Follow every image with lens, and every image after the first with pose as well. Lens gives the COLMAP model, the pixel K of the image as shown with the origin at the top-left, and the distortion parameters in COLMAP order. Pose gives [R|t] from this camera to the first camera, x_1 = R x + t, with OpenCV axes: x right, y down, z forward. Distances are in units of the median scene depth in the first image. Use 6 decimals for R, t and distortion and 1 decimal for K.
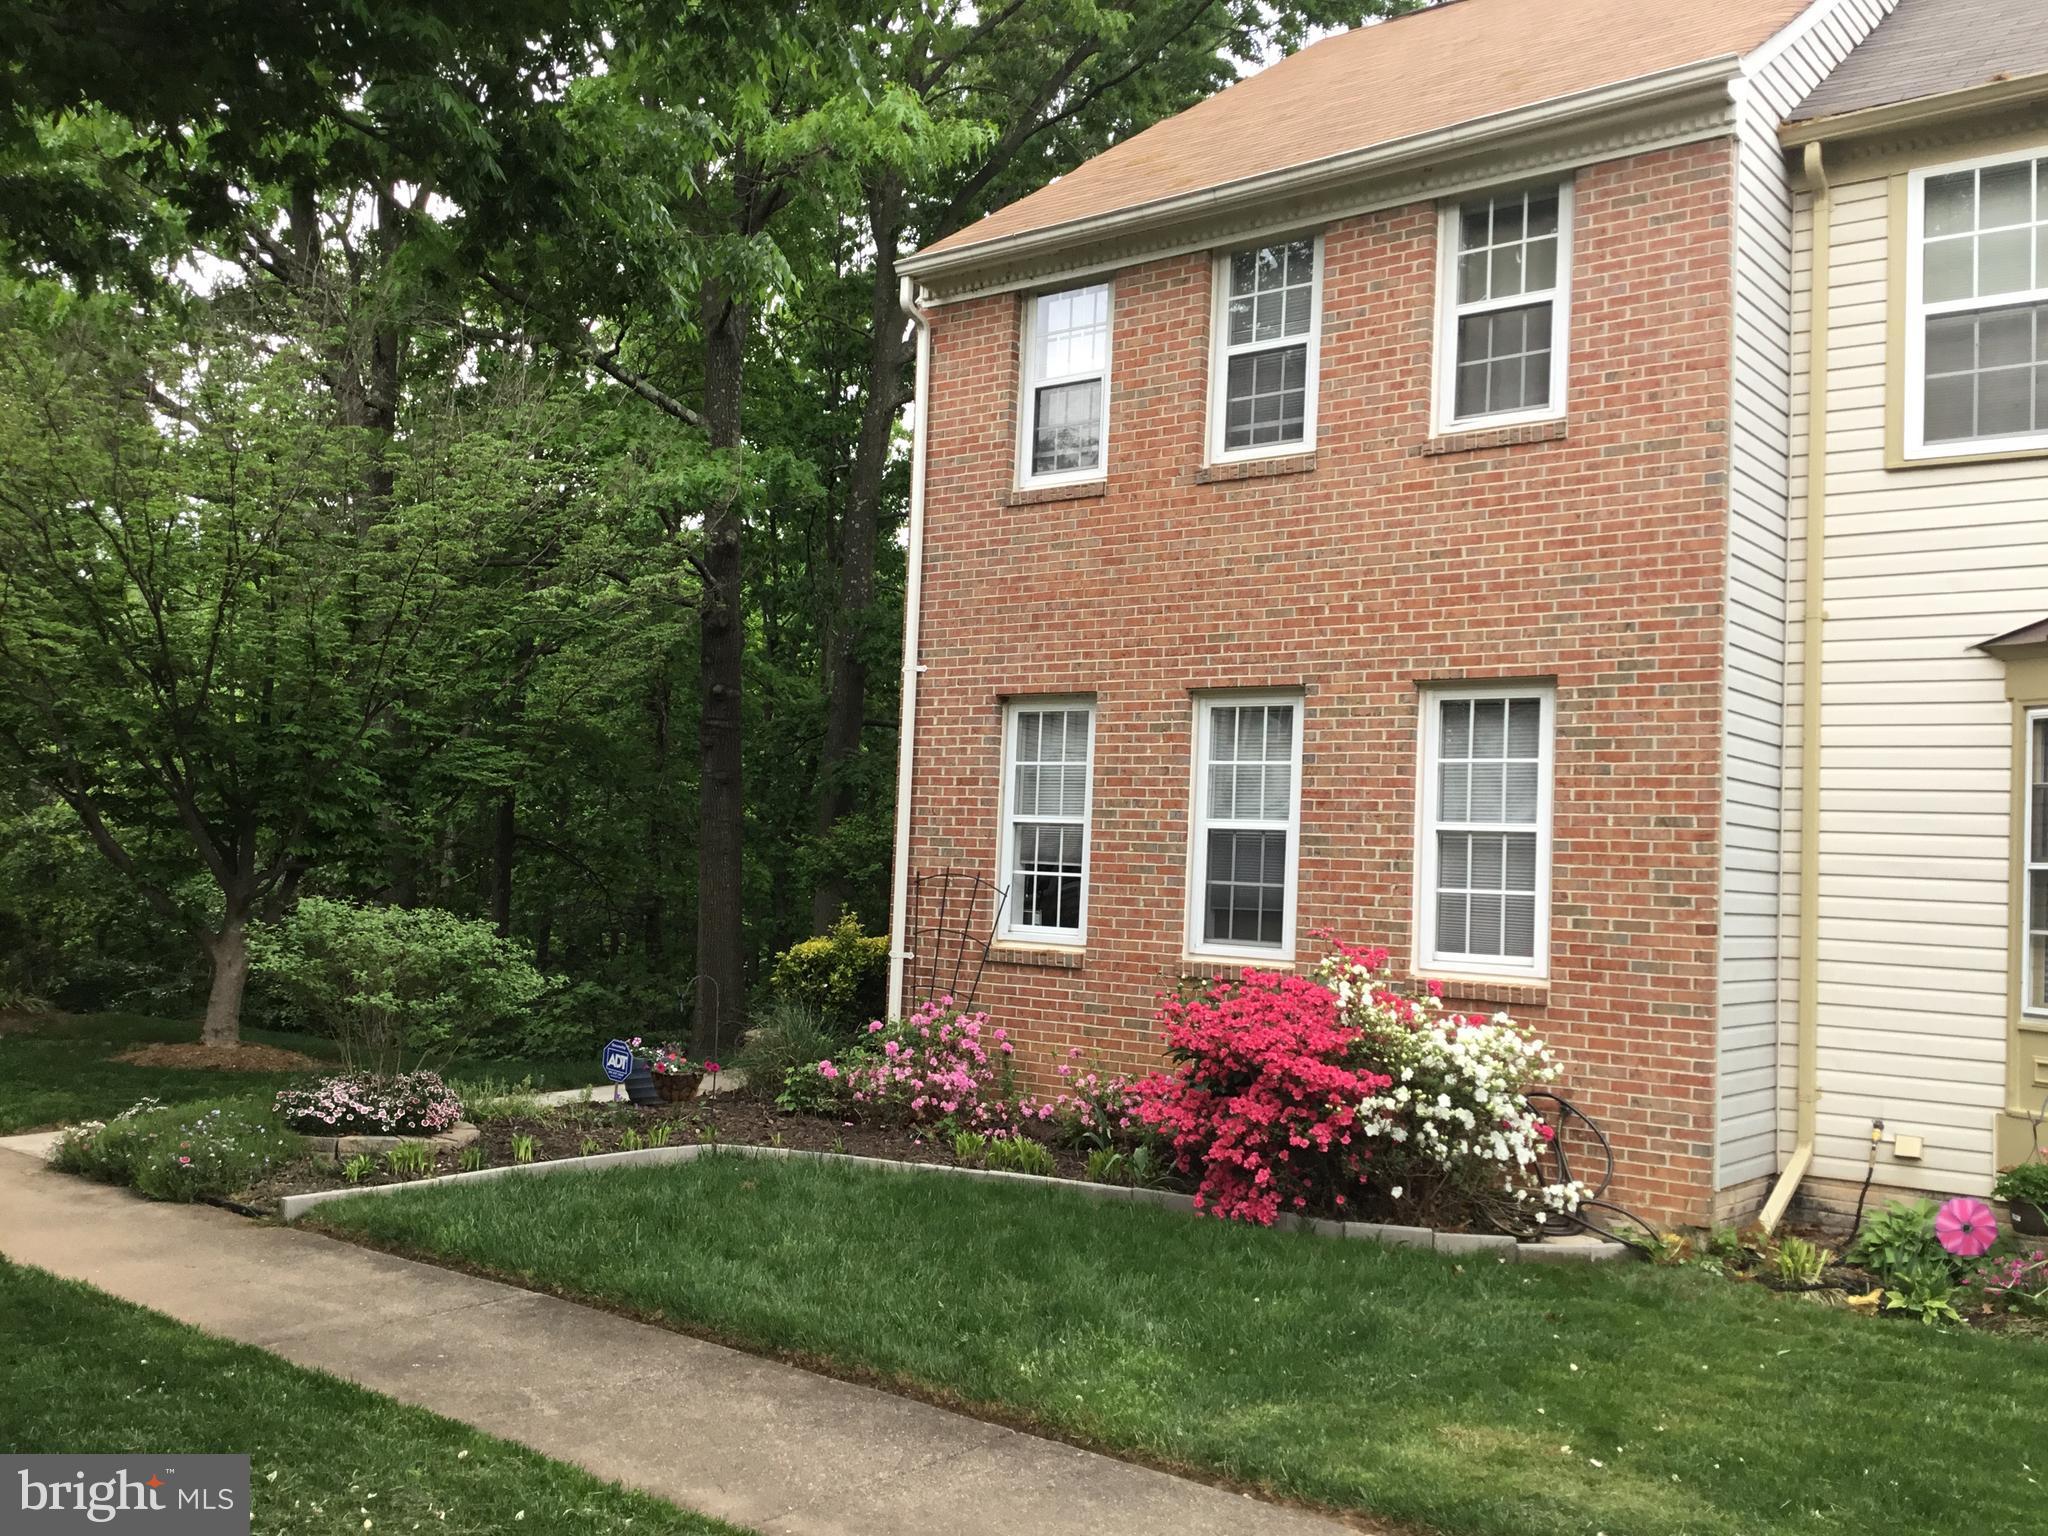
lens RADIAL K [[1828.0, 0, 1025.3], [0, 1828.0, 769.0], [0, 0, 1]] dist [0.015274, -0.026260]
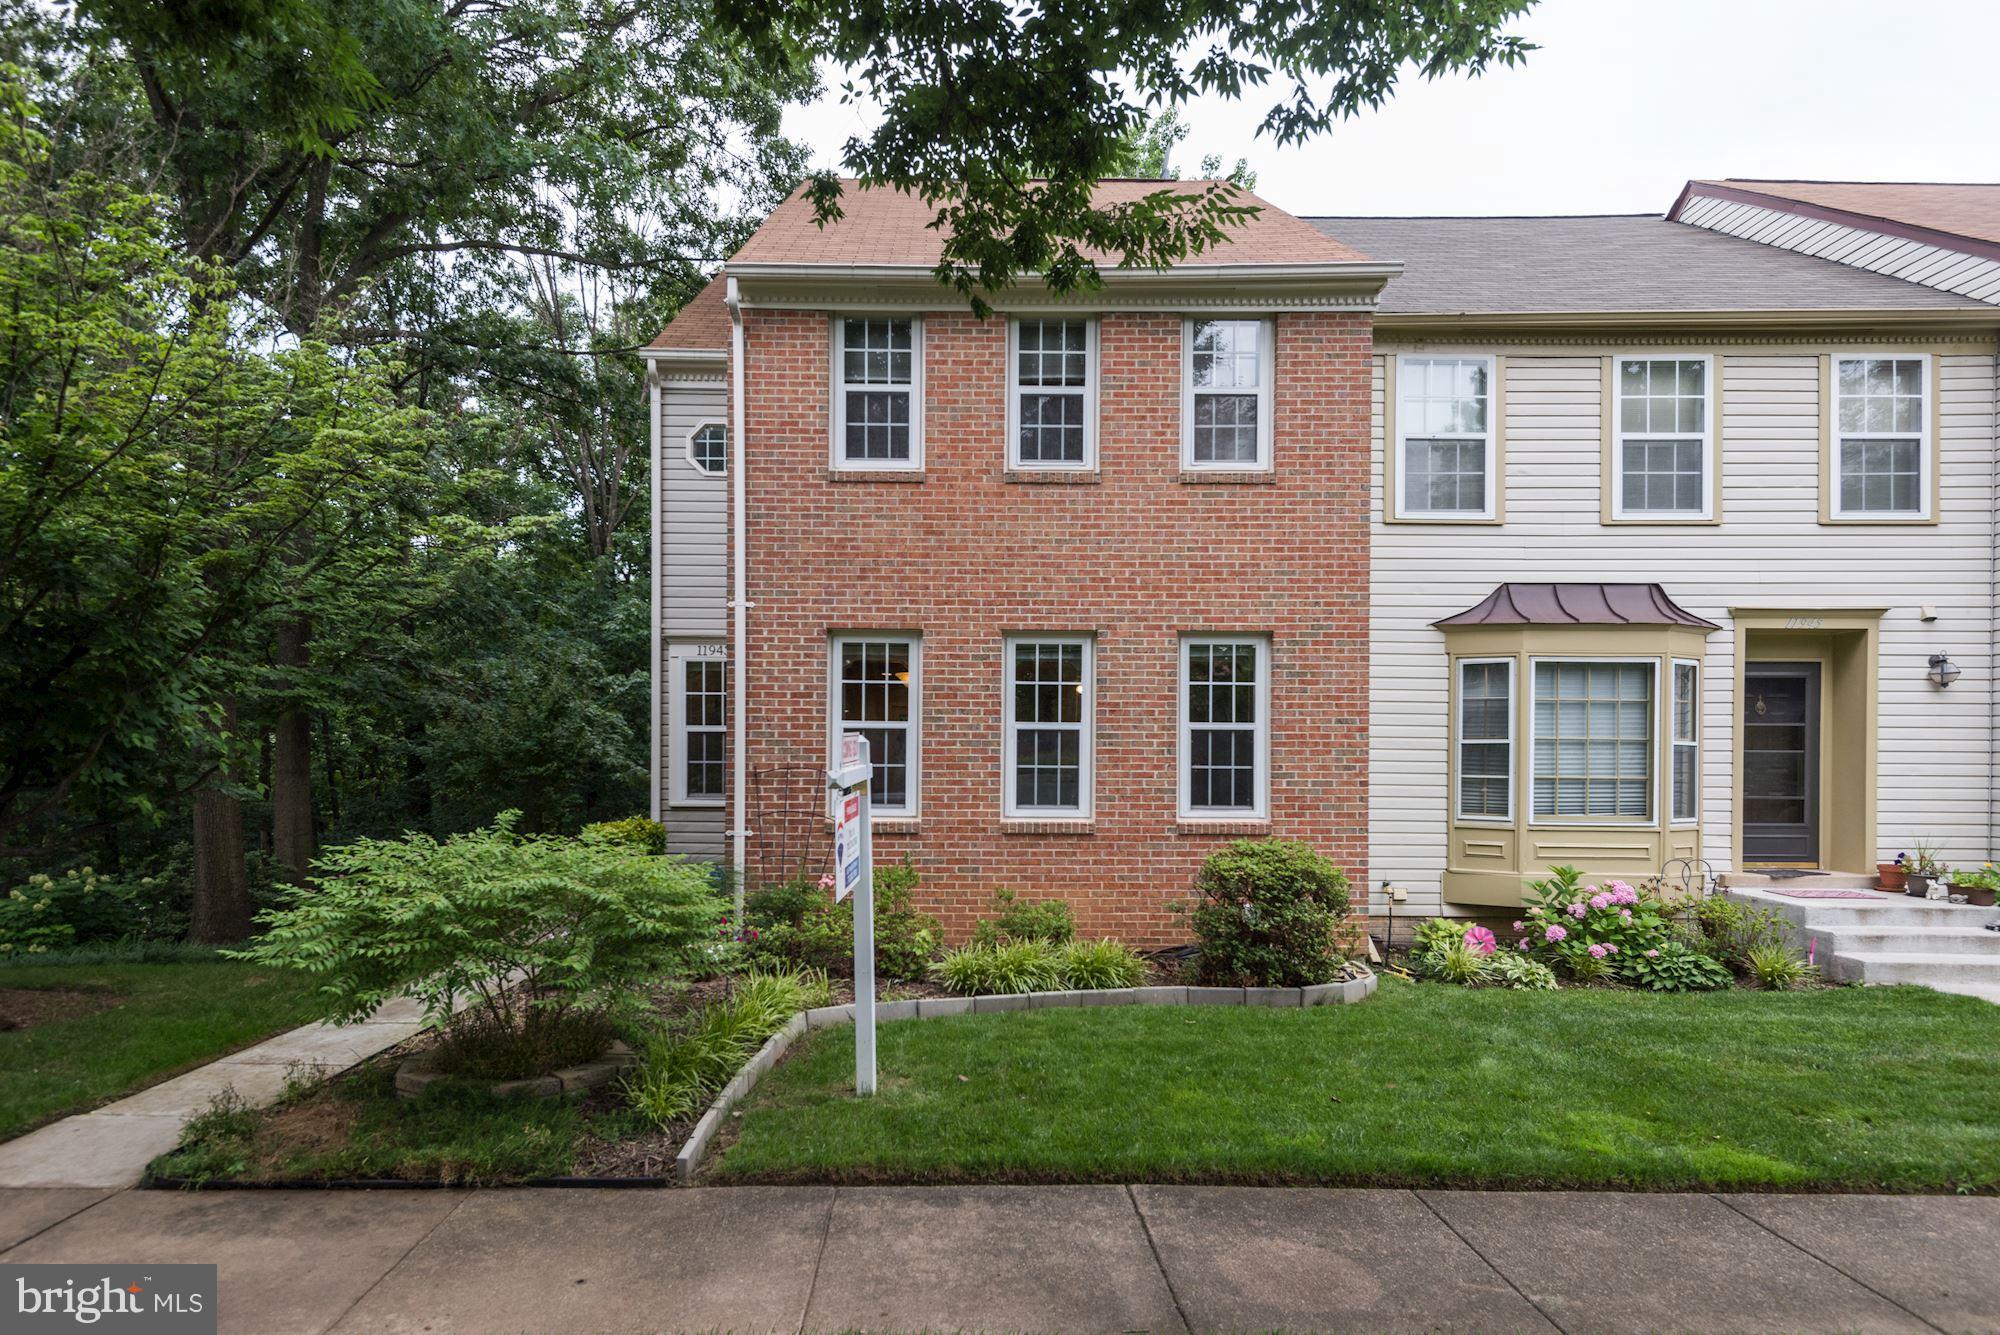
lens RADIAL K [[1072.4, 0, 962.4], [0, 1072.4, 764.5], [0, 0, 1]] dist [0.015578, 0.001213]
pose [[0.775367, -0.037695, 0.630385, -0.496362], [-0.008299, 0.997523, 0.069857, 0.002171], [-0.631456, -0.059396, 0.773133, 0.405662]]
